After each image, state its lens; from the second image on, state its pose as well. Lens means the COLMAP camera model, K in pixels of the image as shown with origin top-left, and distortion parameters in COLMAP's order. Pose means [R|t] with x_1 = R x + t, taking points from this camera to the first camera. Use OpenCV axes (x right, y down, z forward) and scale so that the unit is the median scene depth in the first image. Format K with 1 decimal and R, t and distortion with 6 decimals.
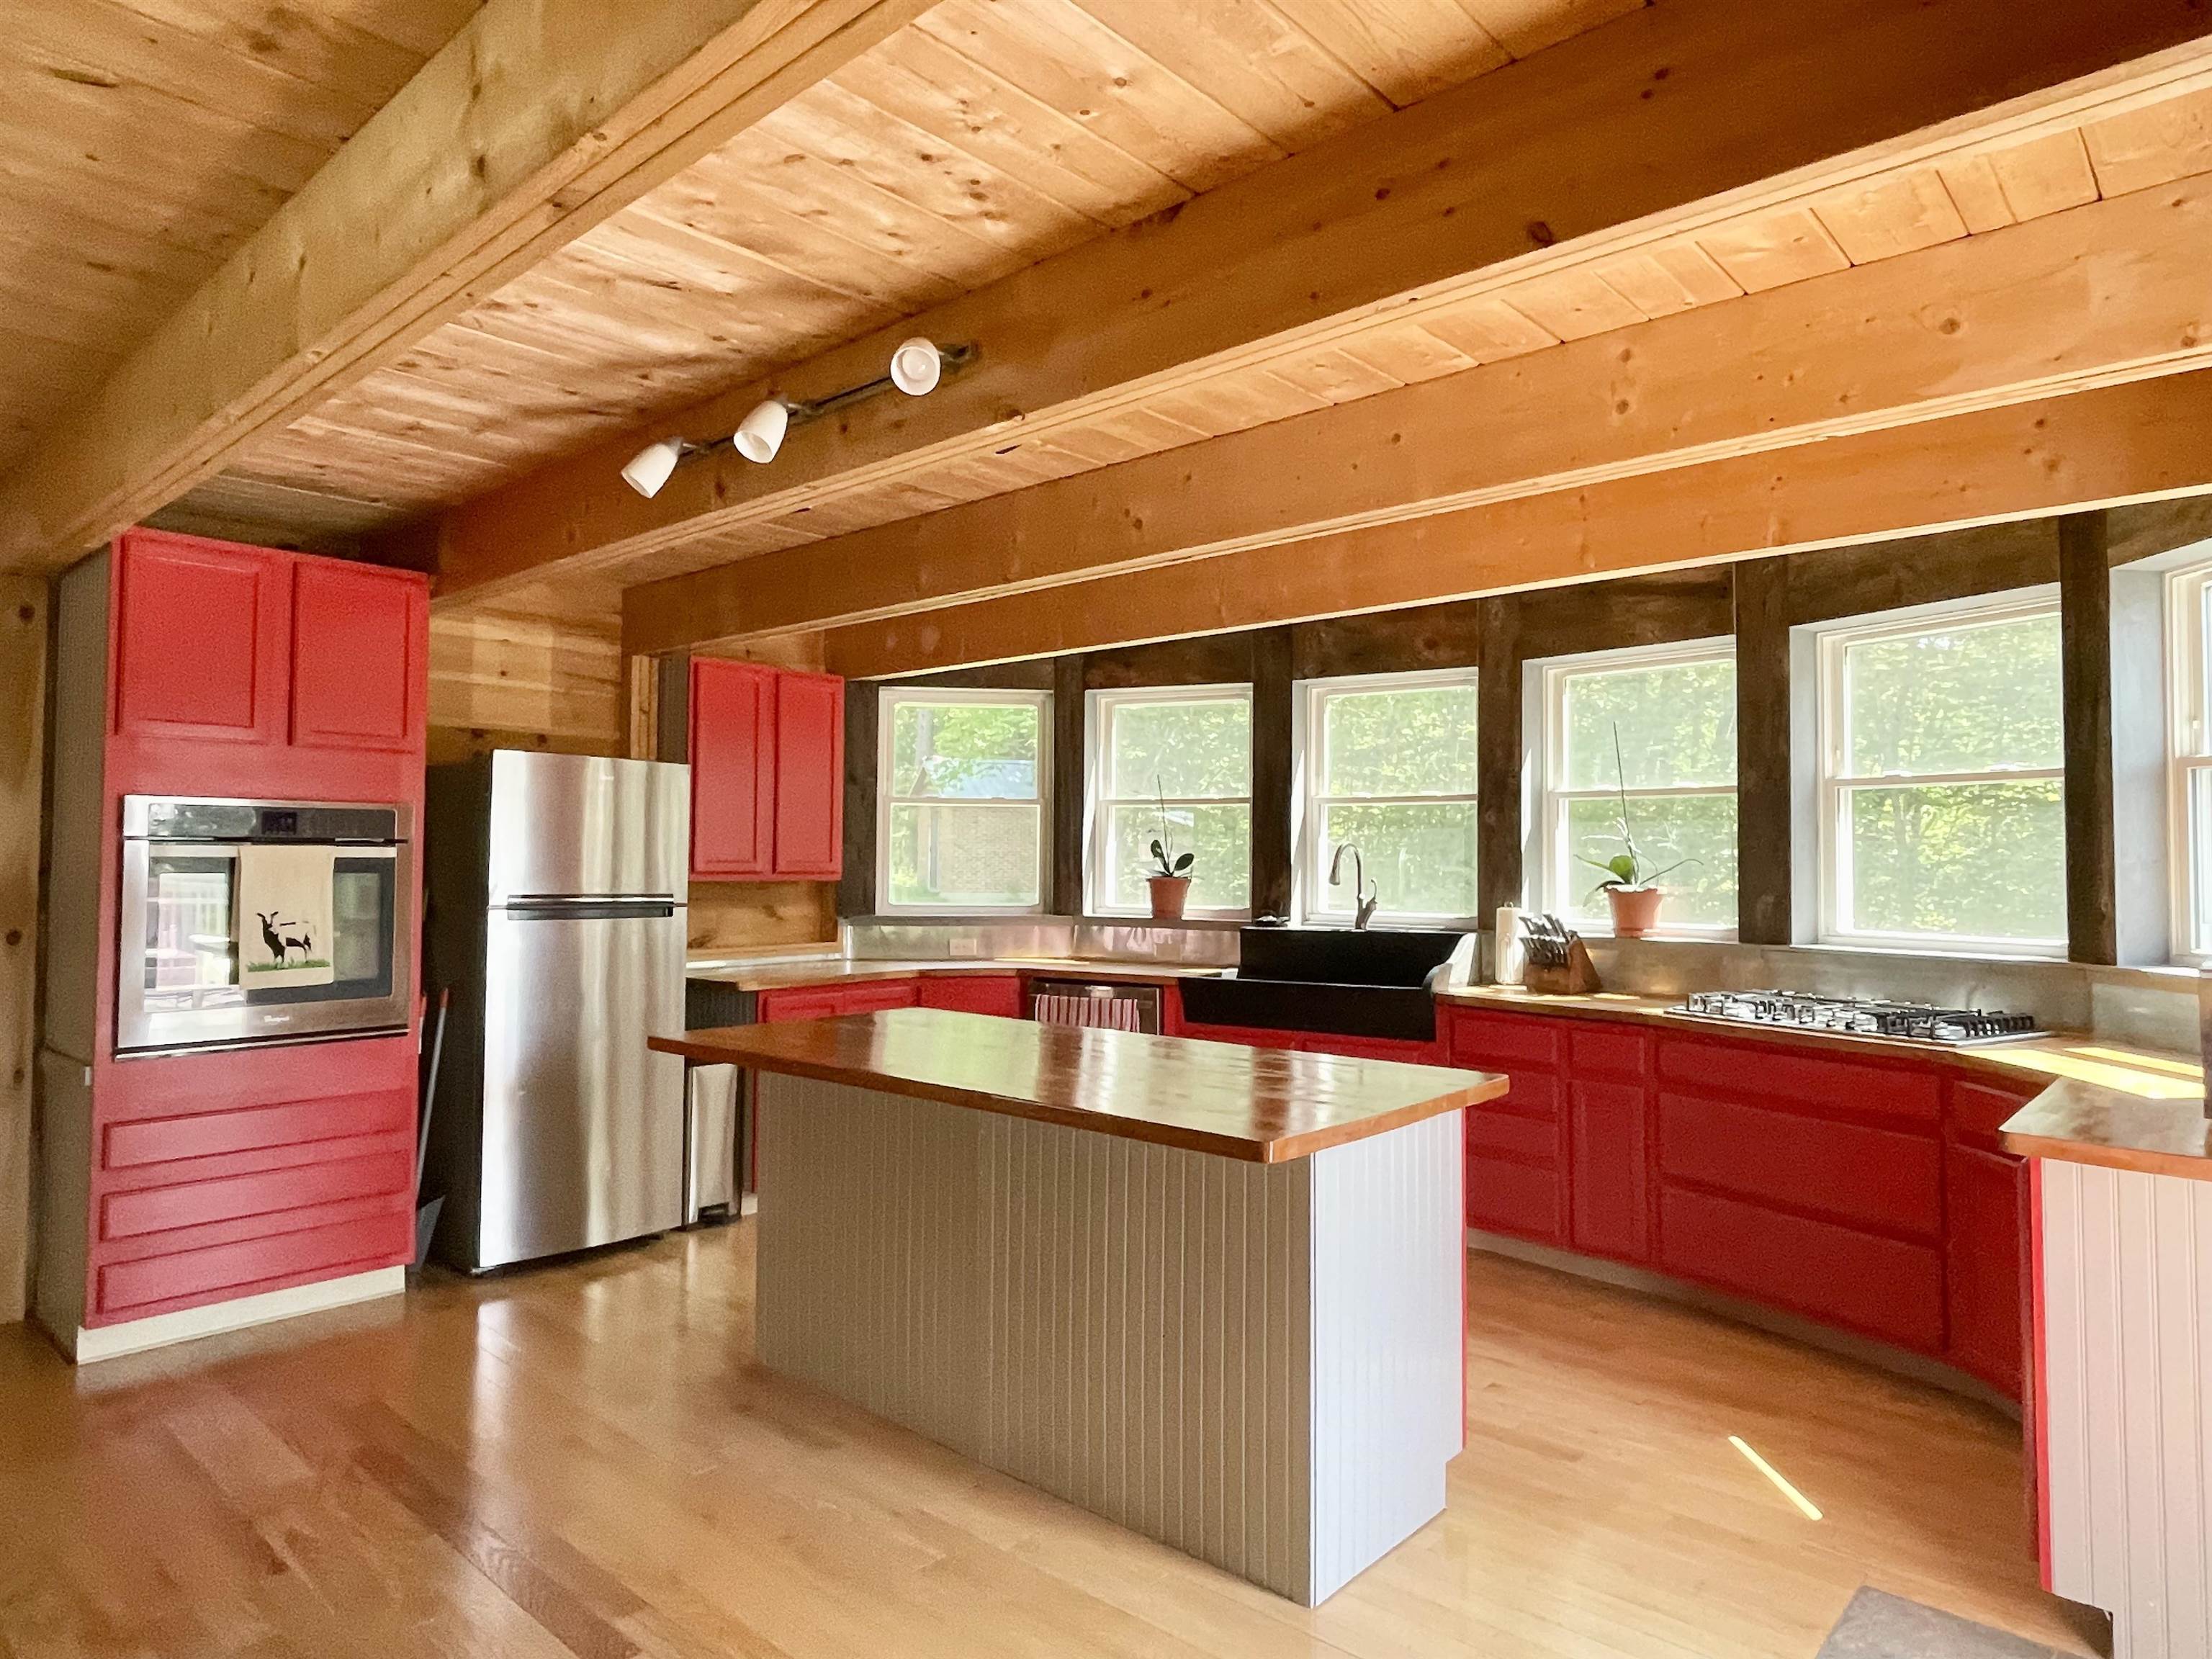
lens RADIAL K [[1315.5, 0, 1106.0], [0, 1315.5, 829.5], [0, 0, 1]] dist [0.004054, 0.000403]
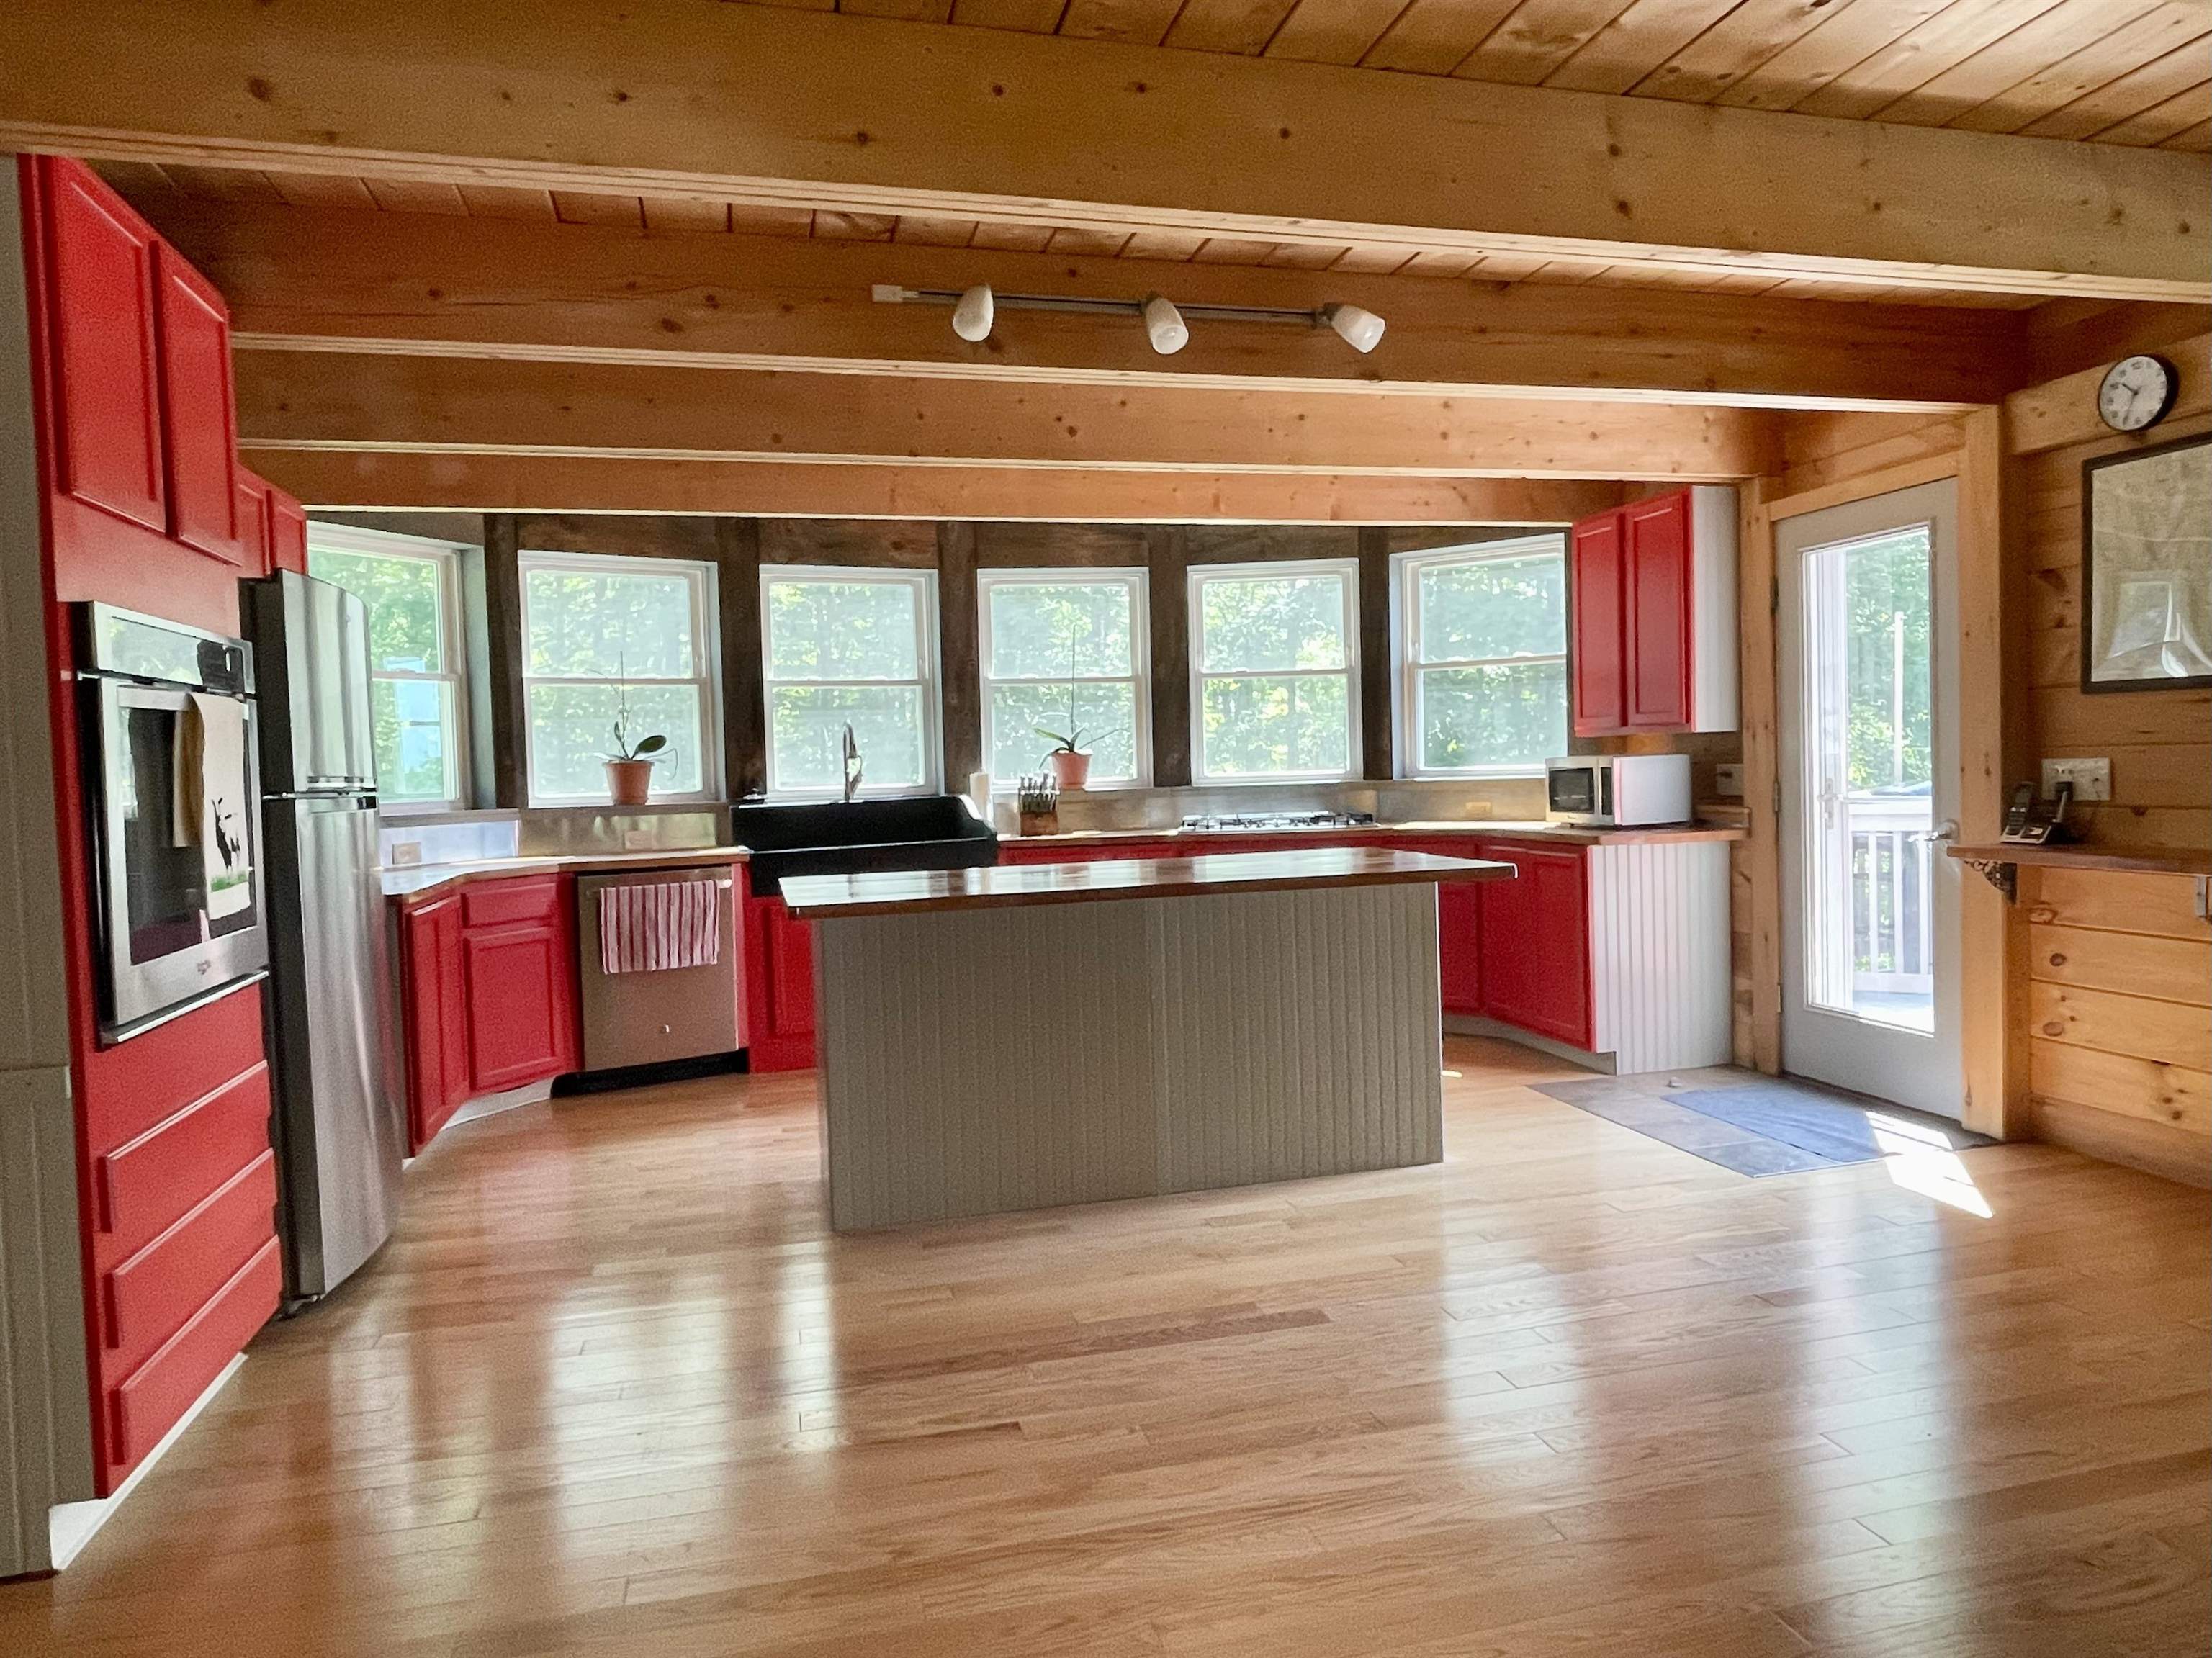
lens RADIAL K [[1373.0, 0, 1106.0], [0, 1373.0, 829.0], [0, 0, 1]] dist [0.004943, 0.000440]
pose [[0.554932, -0.062325, 0.829558, -0.673749], [0.014434, 0.997761, 0.065306, 0.029198], [-0.831771, -0.024267, 0.554589, 0.192111]]
